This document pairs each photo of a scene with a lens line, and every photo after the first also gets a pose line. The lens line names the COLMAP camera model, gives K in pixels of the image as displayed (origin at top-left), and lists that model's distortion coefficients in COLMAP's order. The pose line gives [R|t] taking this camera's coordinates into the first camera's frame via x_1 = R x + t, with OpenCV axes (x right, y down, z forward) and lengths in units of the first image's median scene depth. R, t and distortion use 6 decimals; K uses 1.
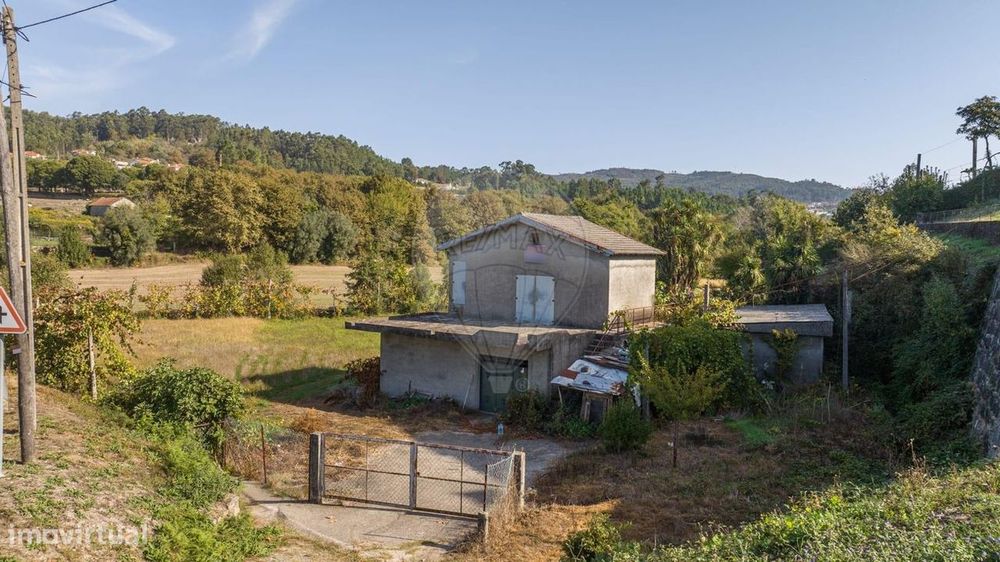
lens RADIAL K [[697.4, 0, 502.6], [0, 697.4, 278.7], [0, 0, 1]] dist [-0.045735, 0.062111]
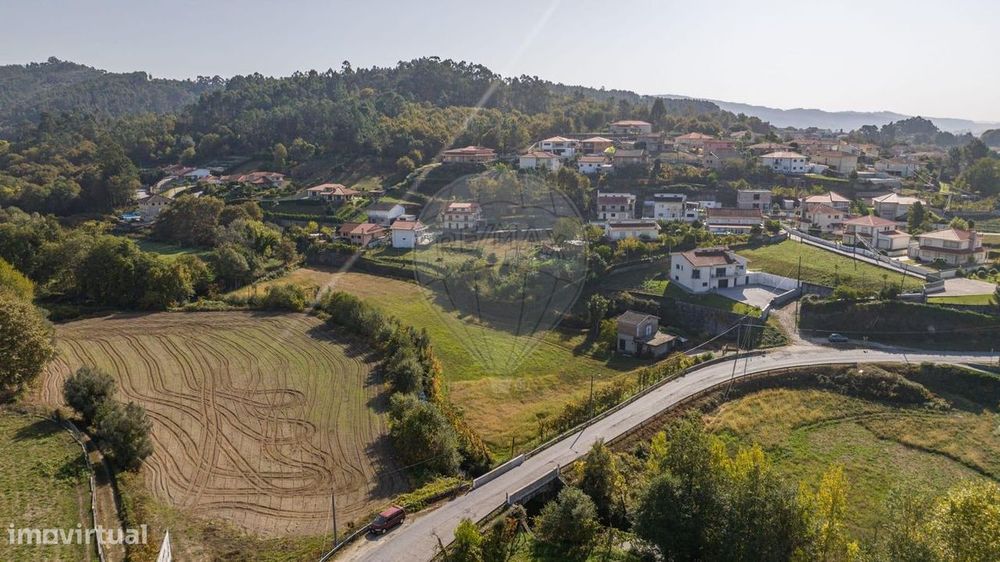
lens RADIAL K [[707.7, 0, 503.2], [0, 707.7, 266.1], [0, 0, 1]] dist [-0.053831, 0.064582]
pose [[0.172921, -0.198611, 0.964703, -0.223899], [0.048067, 0.979993, 0.193142, -0.066003], [-0.983762, 0.012972, 0.179008, 0.049851]]
